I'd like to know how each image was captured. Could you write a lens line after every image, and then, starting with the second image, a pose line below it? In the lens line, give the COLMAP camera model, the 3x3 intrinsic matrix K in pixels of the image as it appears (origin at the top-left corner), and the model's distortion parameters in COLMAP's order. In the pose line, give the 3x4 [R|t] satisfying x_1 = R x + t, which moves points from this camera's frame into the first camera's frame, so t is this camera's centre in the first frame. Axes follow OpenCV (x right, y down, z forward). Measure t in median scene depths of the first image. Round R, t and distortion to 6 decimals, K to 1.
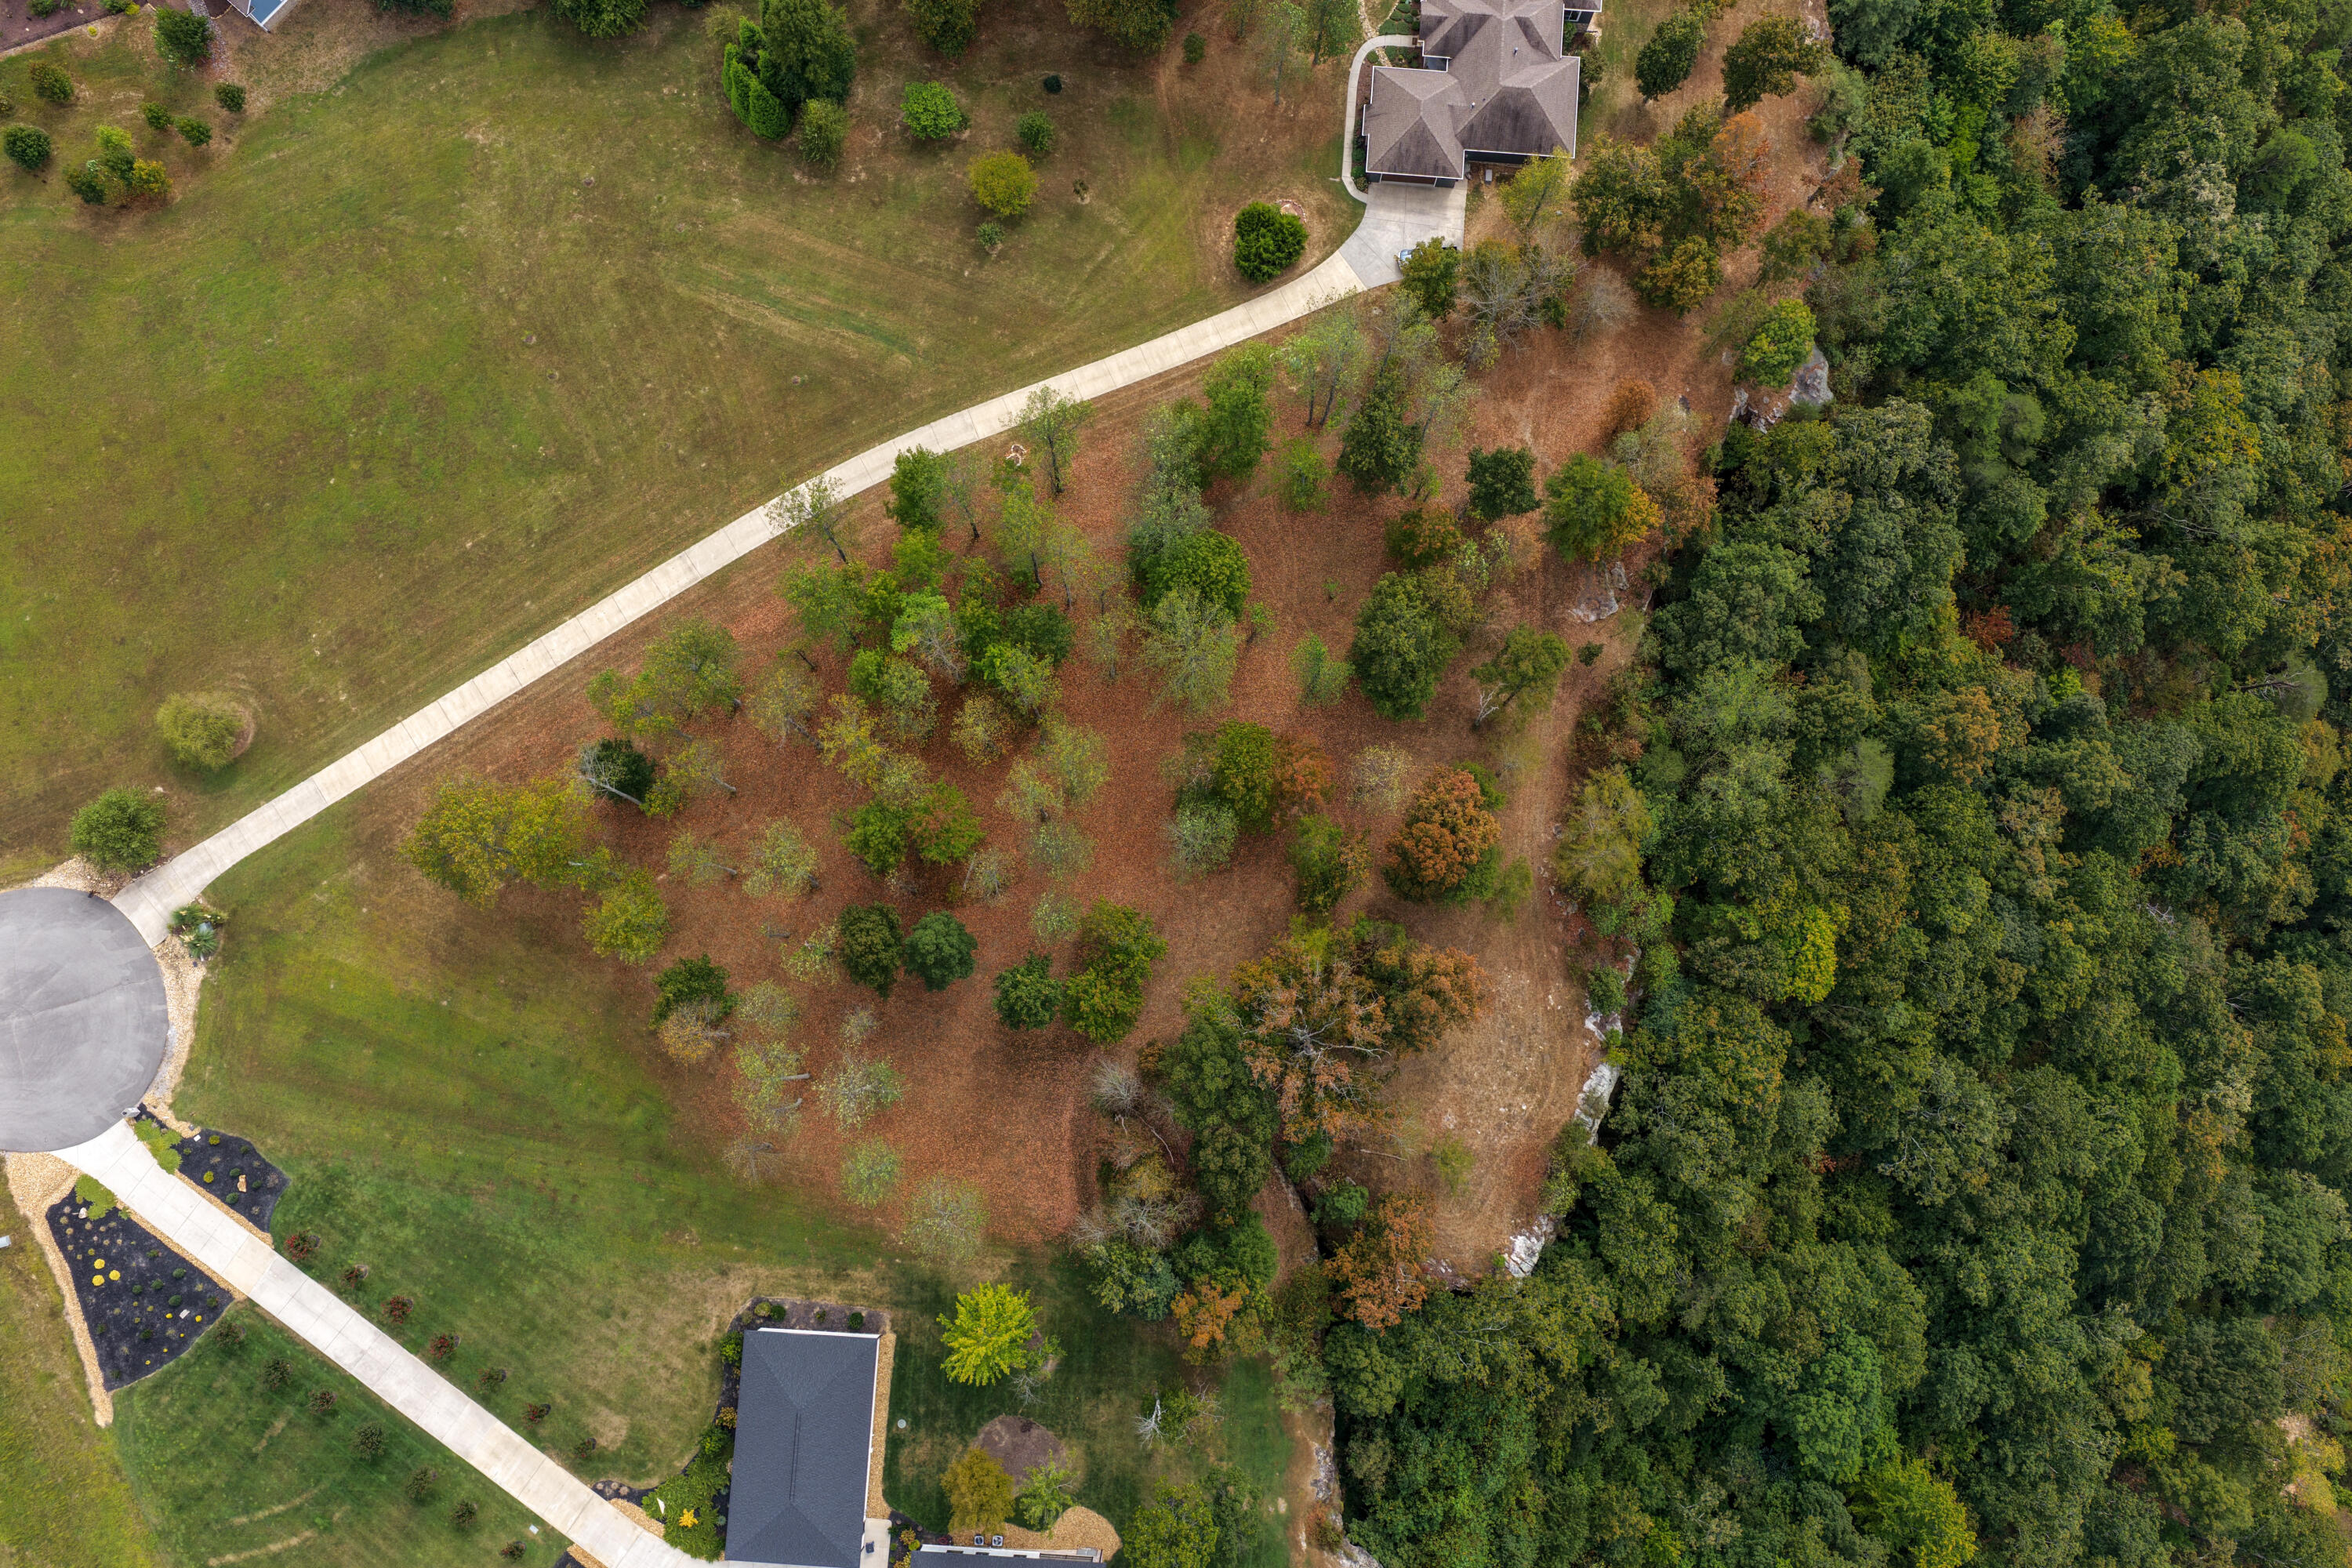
lens RADIAL K [[1953.3, 0, 1181.4], [0, 1953.3, 774.2], [0, 0, 1]] dist [-0.013678, 0.041985]
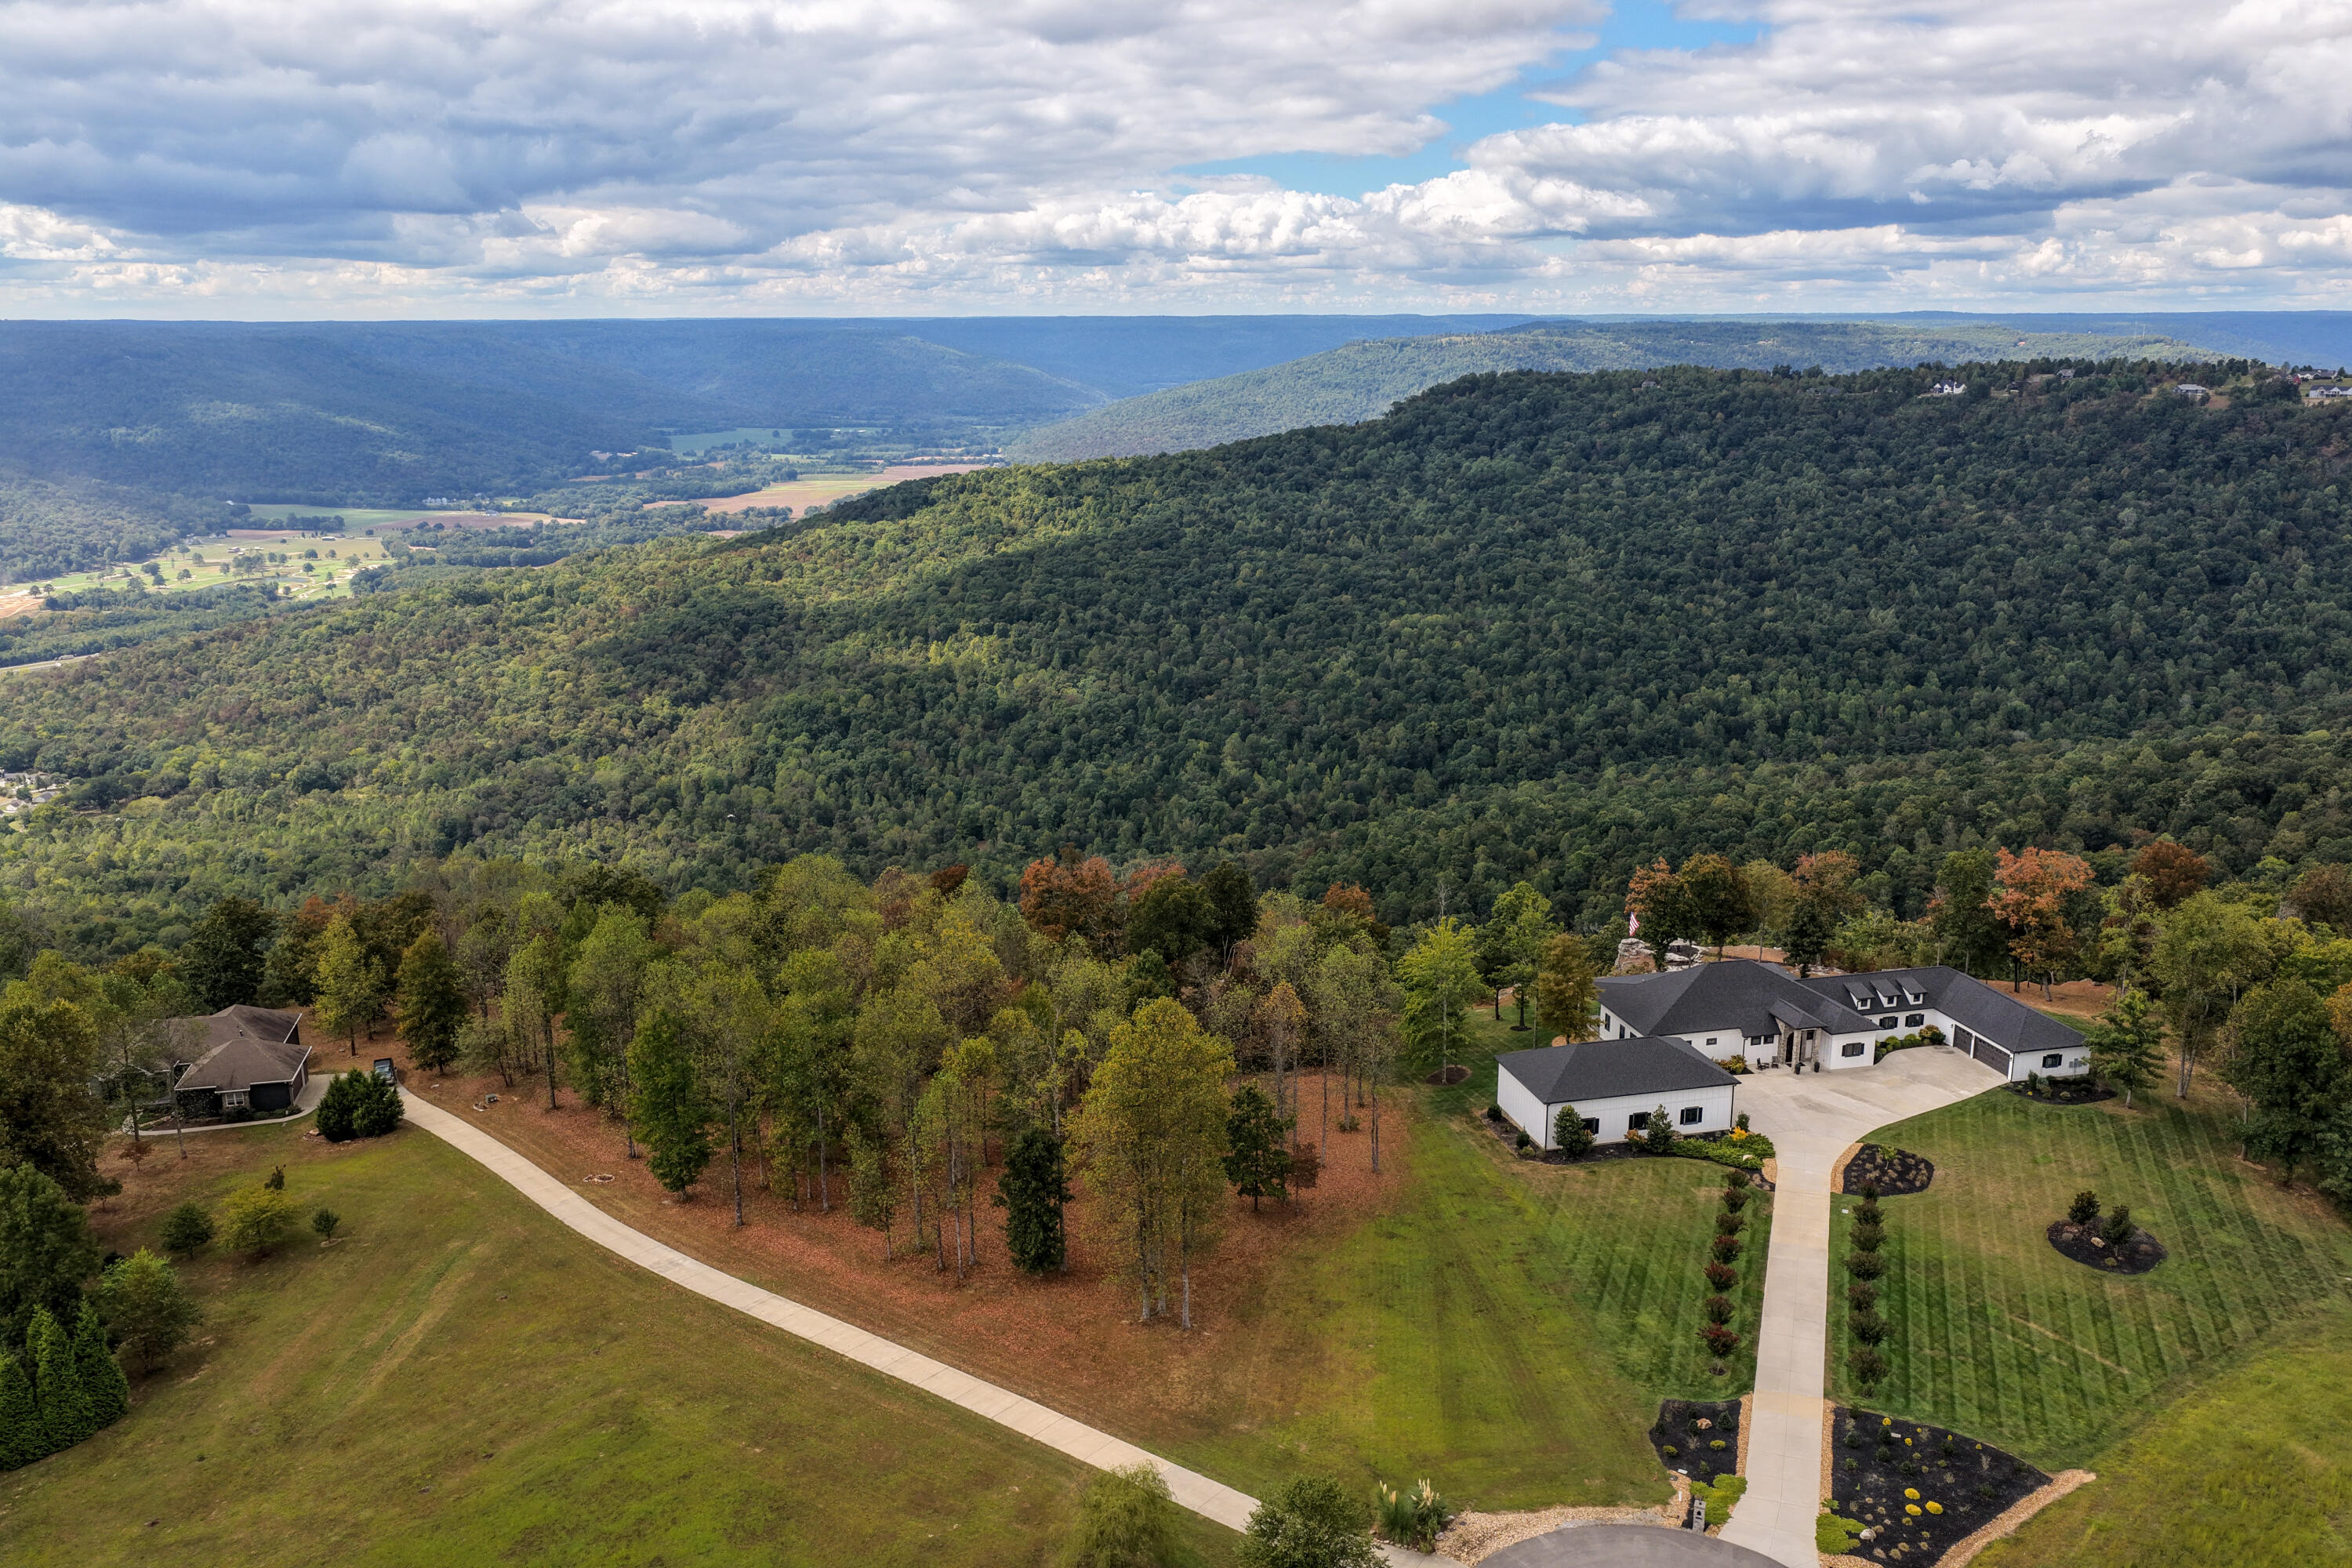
lens RADIAL K [[1953.3, 0, 1181.4], [0, 1953.3, 774.2], [0, 0, 1]] dist [-0.013678, 0.041985]
pose [[-0.298147, -0.215283, 0.929926, -0.996405], [0.947953, 0.047300, 0.314877, -0.203507], [-0.111774, 0.975405, 0.189976, 0.616550]]
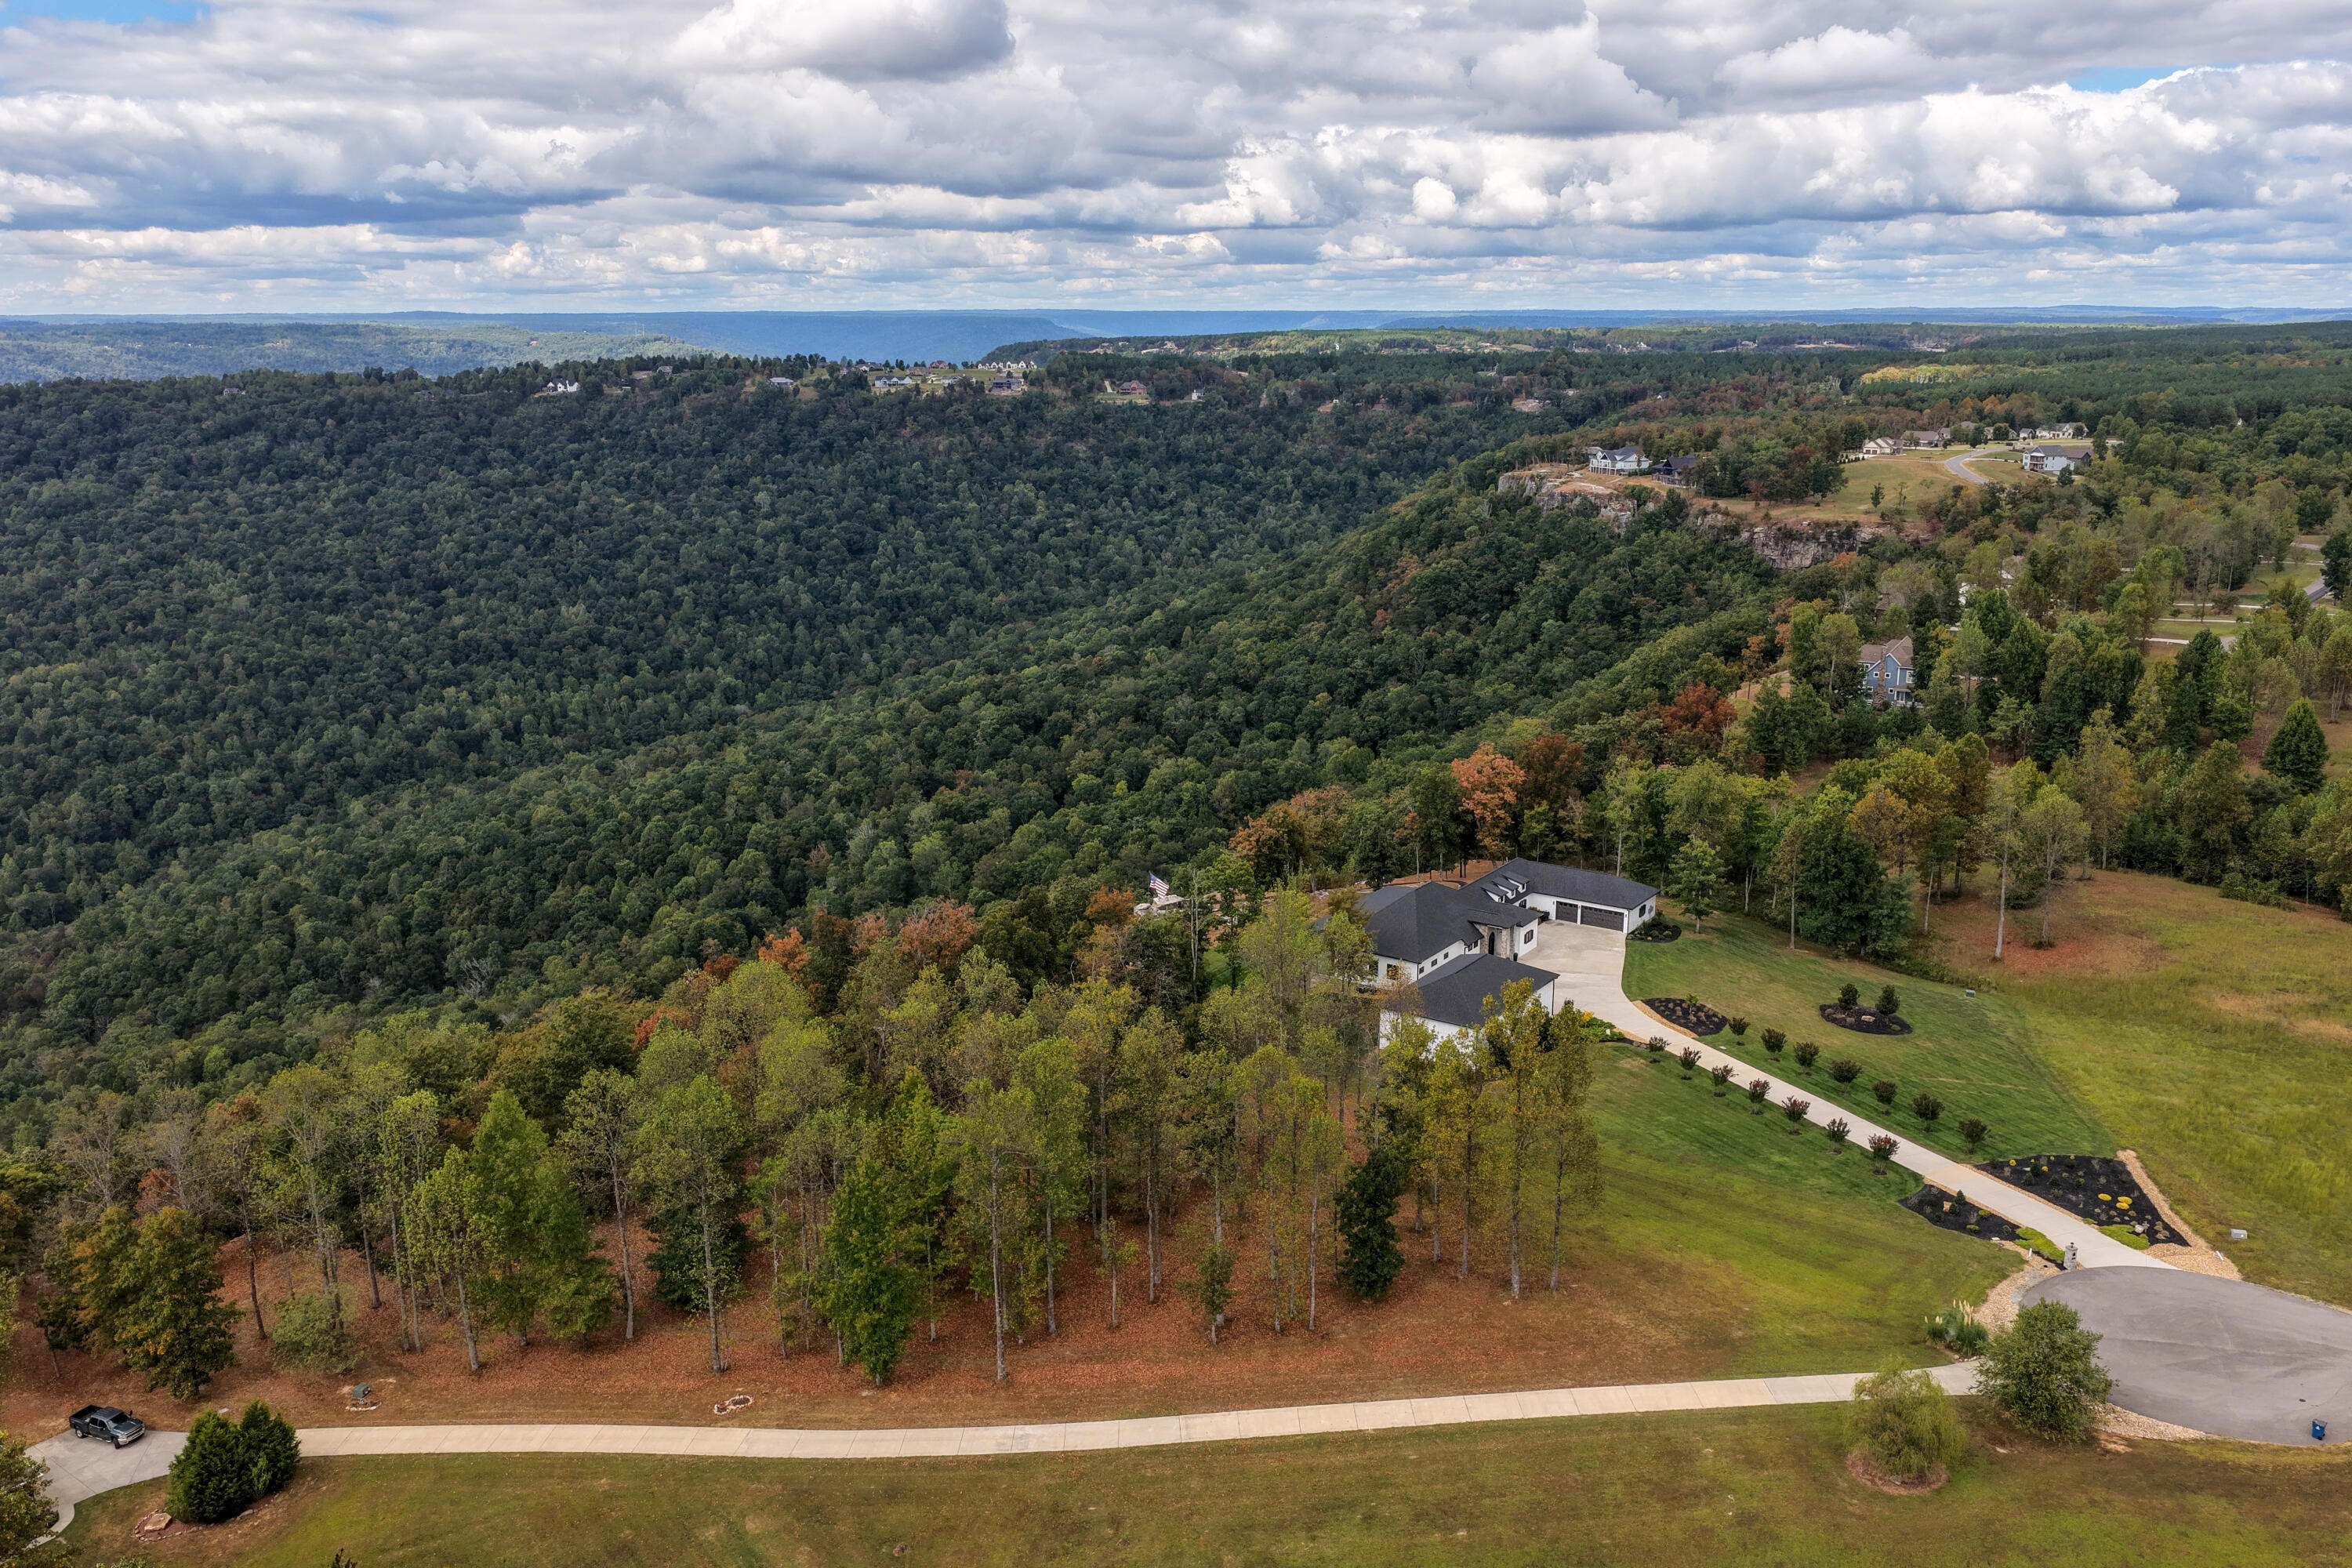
lens RADIAL K [[1953.3, 0, 1181.4], [0, 1953.3, 774.2], [0, 0, 1]] dist [-0.013678, 0.041985]
pose [[-0.857344, -0.112702, 0.502254, -0.579062], [0.511781, -0.082095, 0.855185, -0.692770], [-0.055149, 0.990232, 0.128062, 0.671814]]
